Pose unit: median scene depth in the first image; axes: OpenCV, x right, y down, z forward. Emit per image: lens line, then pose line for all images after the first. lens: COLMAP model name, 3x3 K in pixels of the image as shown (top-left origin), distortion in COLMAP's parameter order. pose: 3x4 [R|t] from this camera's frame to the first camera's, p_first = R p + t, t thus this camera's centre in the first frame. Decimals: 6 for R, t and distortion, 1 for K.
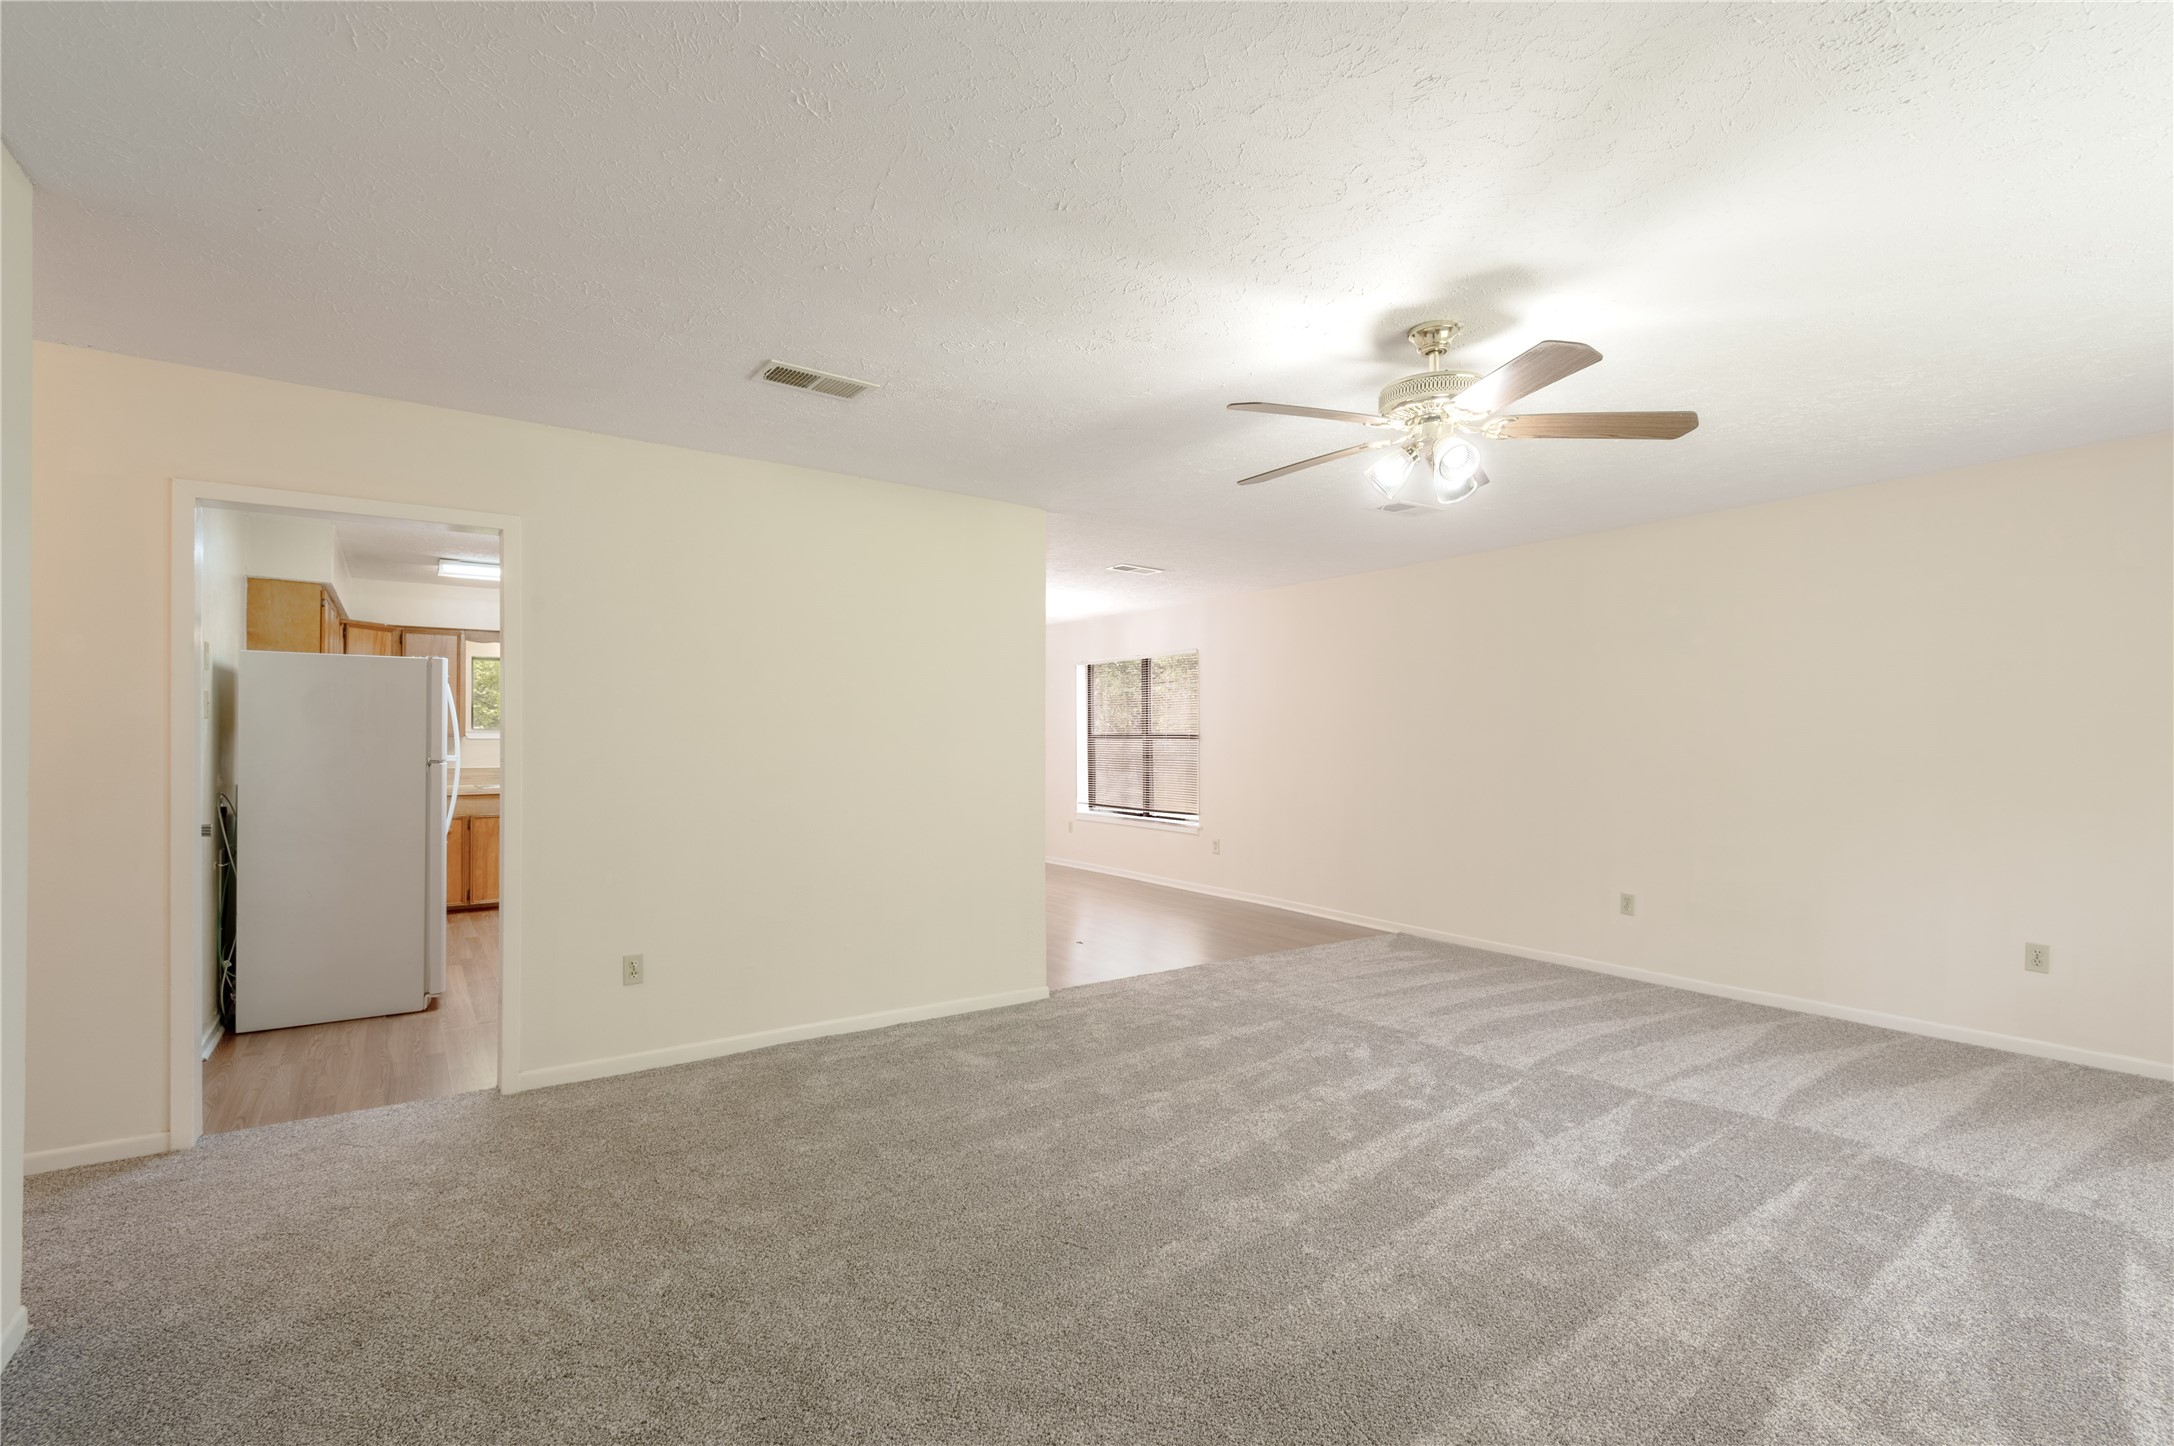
lens RADIAL K [[1038.1, 0, 1087.0], [0, 1038.1, 723.0], [0, 0, 1]] dist [-0.000386, -0.001058]
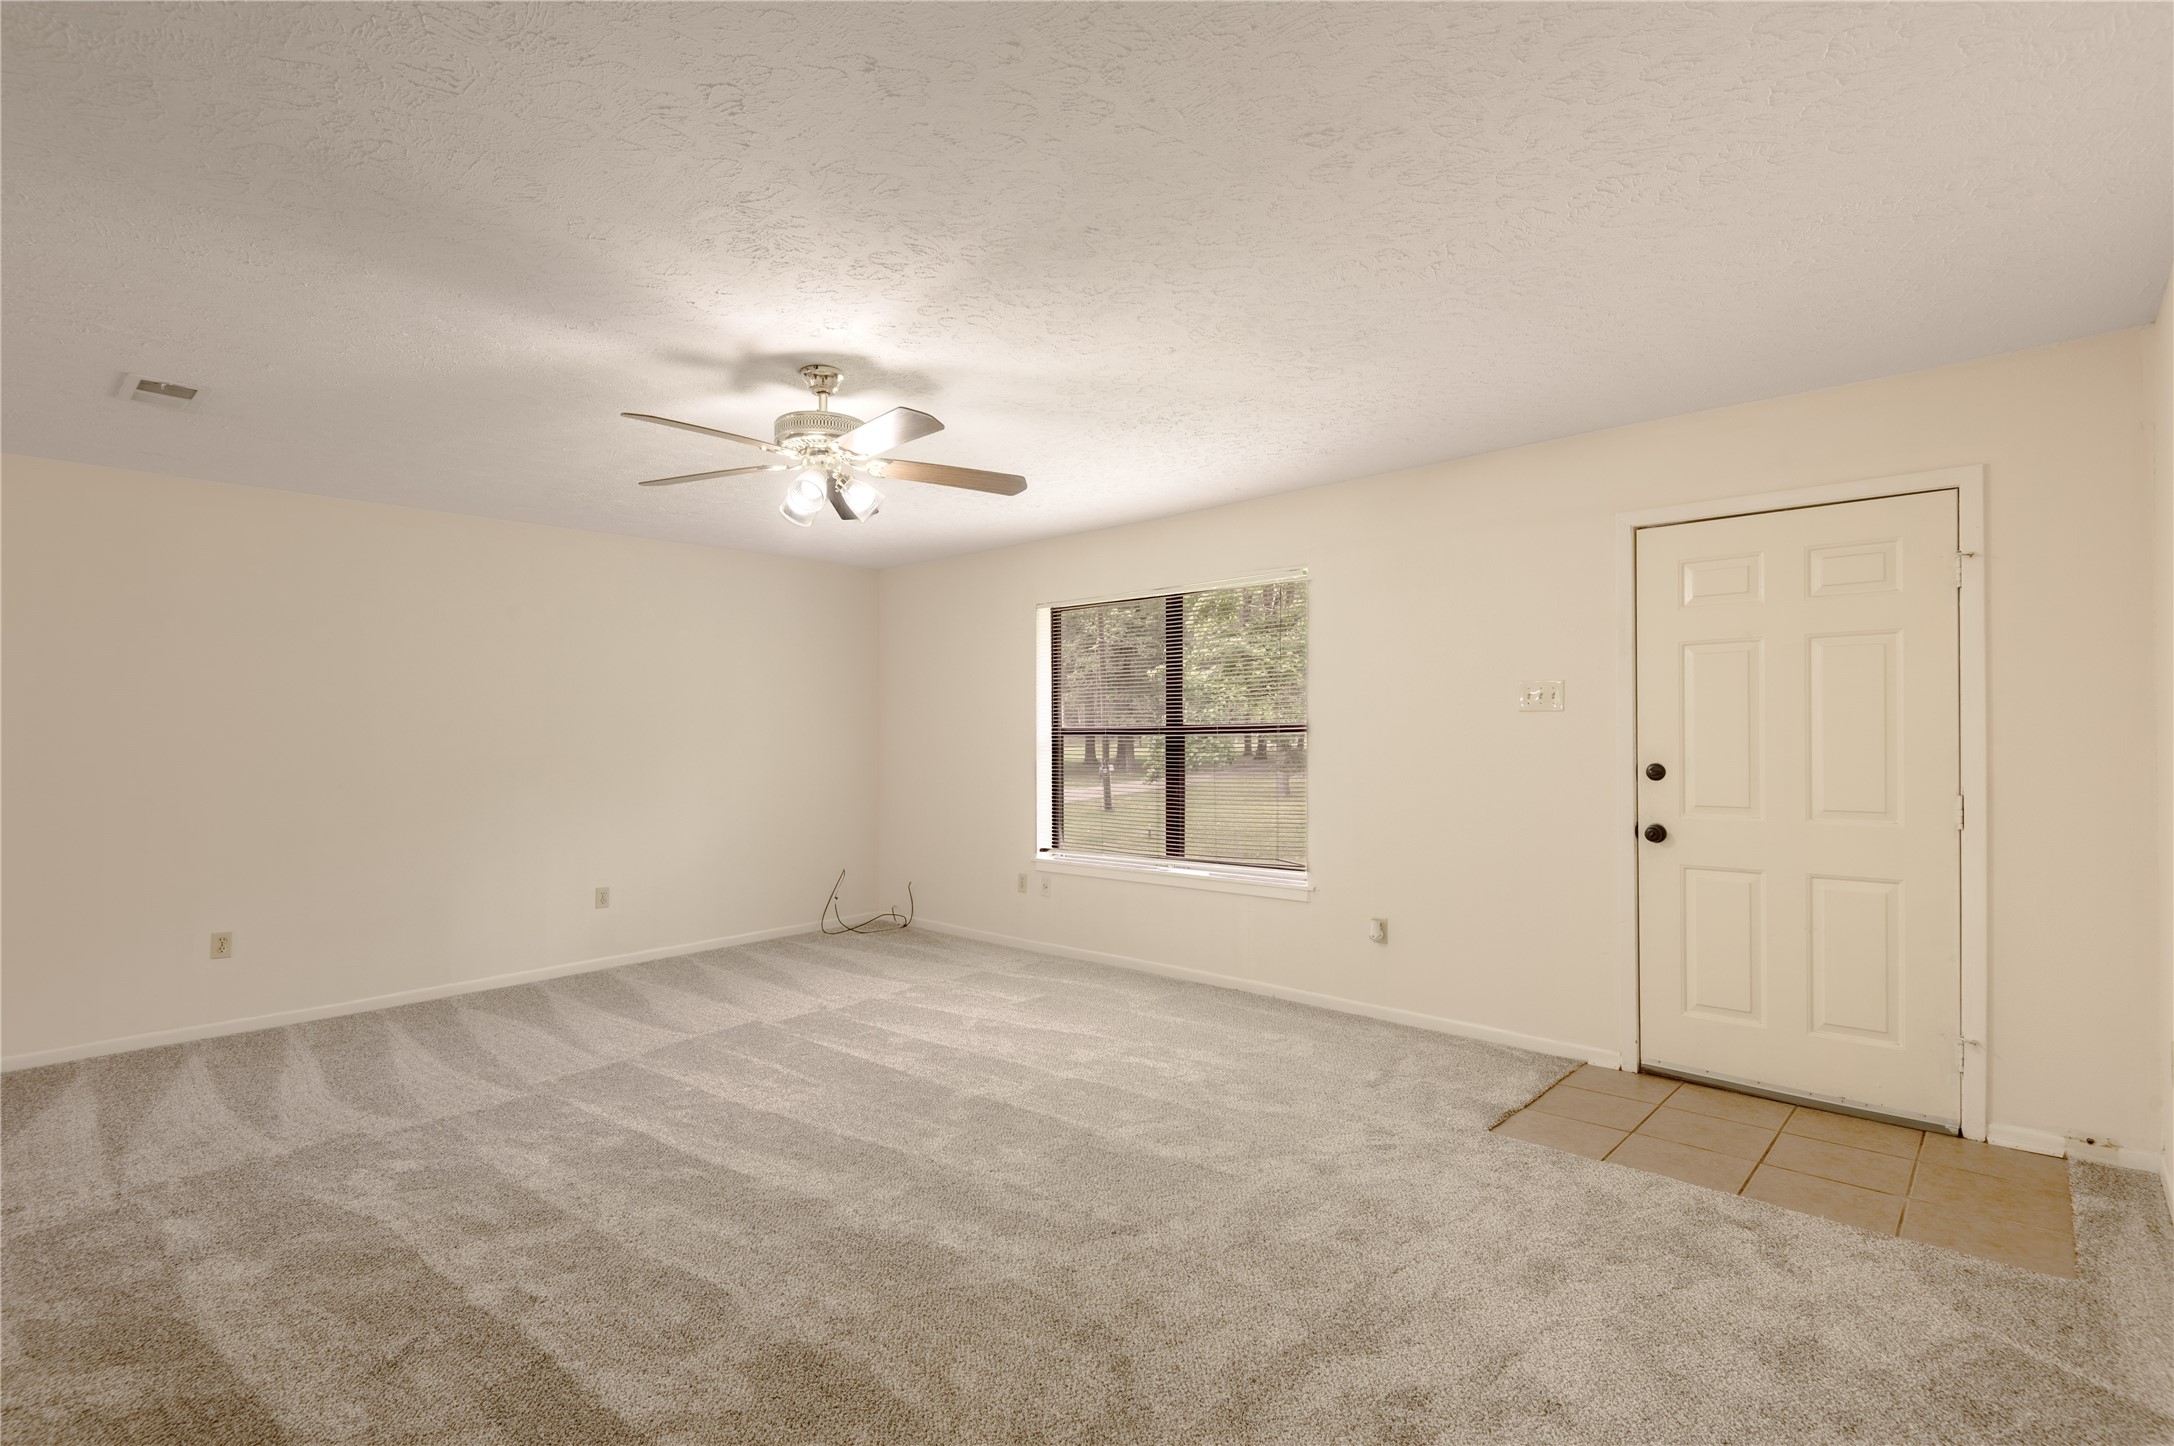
lens RADIAL K [[1038.1, 0, 1087.0], [0, 1038.1, 723.0], [0, 0, 1]] dist [-0.000386, -0.001058]
pose [[-0.255802, 0.020631, 0.966509, -0.646604], [0.004436, 0.999787, -0.020168, 0.029346], [-0.966719, -0.000871, -0.255839, 0.821815]]
